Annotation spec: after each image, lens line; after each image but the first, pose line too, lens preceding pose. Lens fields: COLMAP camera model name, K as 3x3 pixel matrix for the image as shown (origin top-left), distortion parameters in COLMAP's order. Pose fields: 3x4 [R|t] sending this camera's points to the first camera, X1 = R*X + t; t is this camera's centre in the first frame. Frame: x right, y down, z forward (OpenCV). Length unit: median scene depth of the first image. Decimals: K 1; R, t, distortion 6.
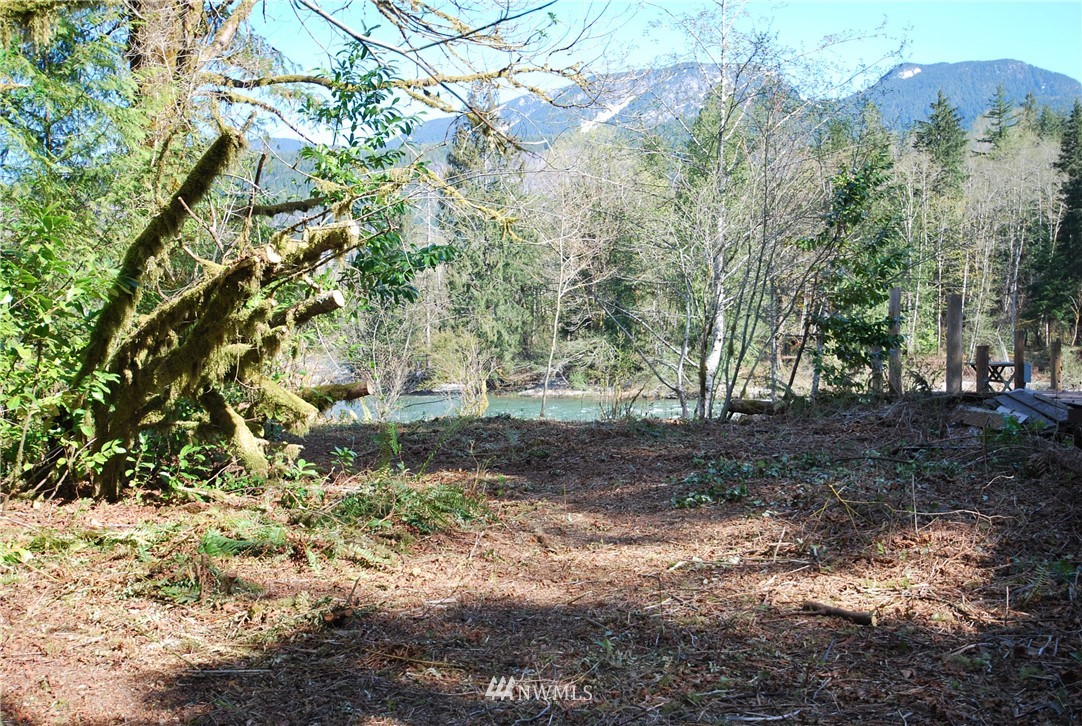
lens RADIAL K [[1082.8, 0, 537.3], [0, 1082.8, 367.9], [0, 0, 1]] dist [0.050365, 0.000000]
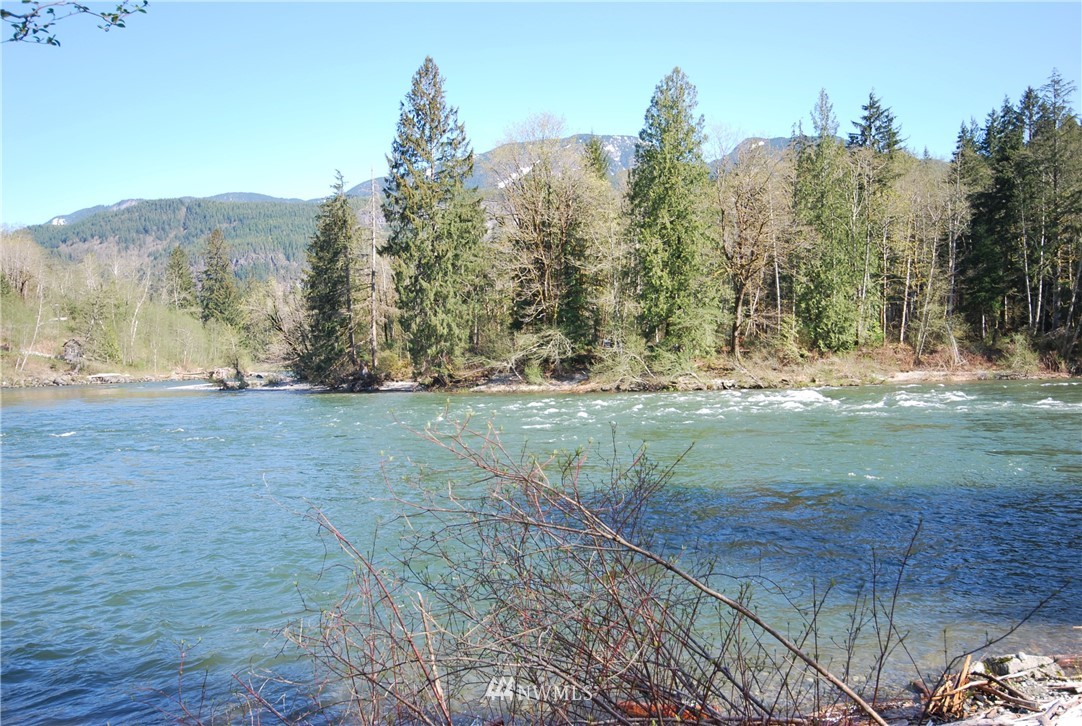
lens RADIAL K [[880.0, 0, 548.1], [0, 880.0, 360.5], [0, 0, 1]] dist [0.082188, -0.076579]
pose [[0.995353, -0.010182, 0.095751, -0.048343], [0.012361, 0.999677, -0.022192, 0.033869], [-0.095494, 0.023273, 0.995158, 0.454378]]
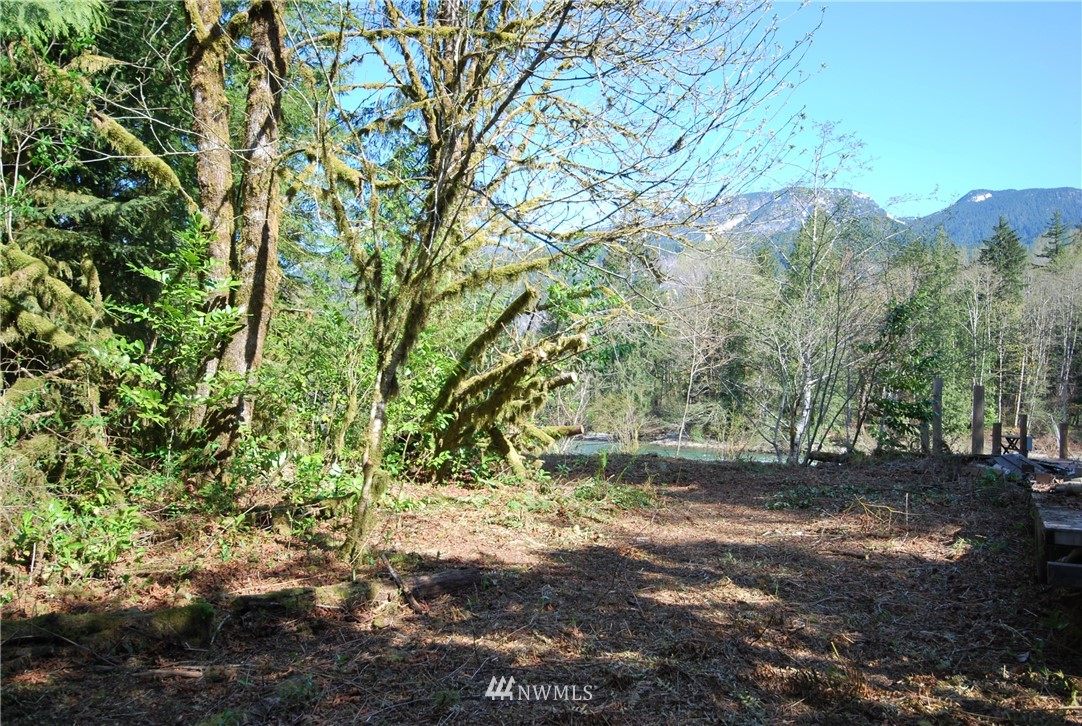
lens RADIAL K [[851.6, 0, 538.4], [0, 851.6, 361.4], [0, 0, 1]] dist [0.023381, -0.004422]
pose [[0.988370, 0.038620, -0.147086, -0.005894], [-0.048789, 0.996615, -0.066173, 0.000745], [0.144032, 0.072579, 0.986908, -0.058256]]
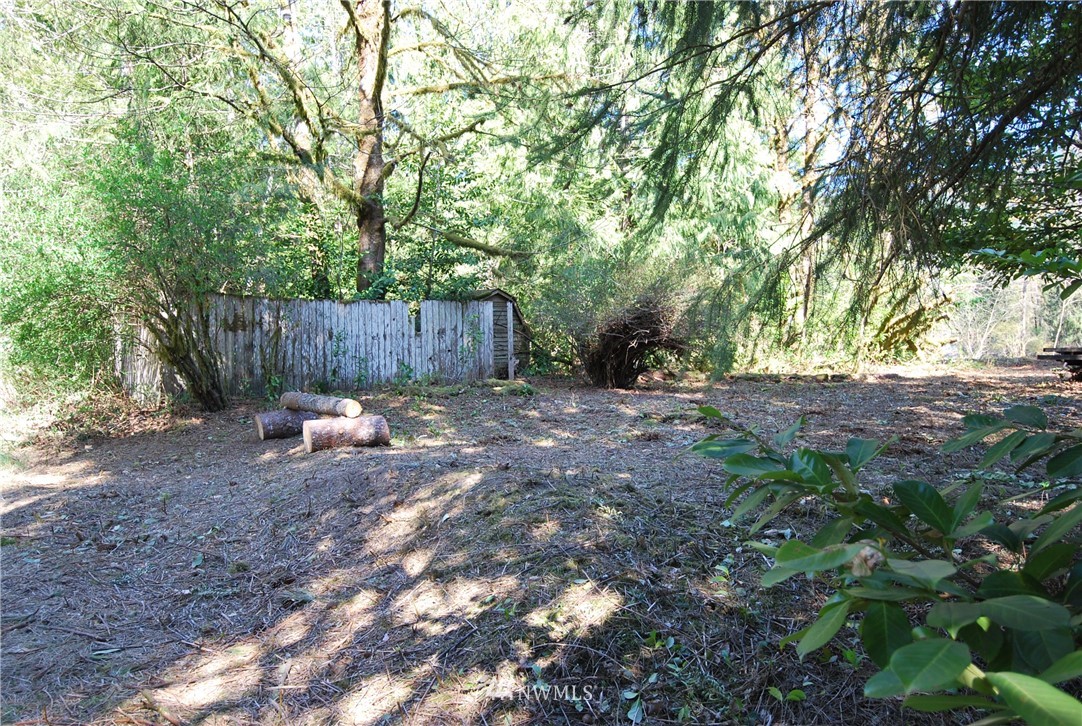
lens RADIAL K [[731.3, 0, 545.2], [0, 731.3, 362.6], [0, 0, 1]] dist [0.022375, -0.021869]
pose [[0.775668, 0.033483, -0.630252, 0.054945], [-0.017213, 0.999343, 0.031907, 0.007317], [0.630907, -0.013900, 0.775734, -0.298337]]
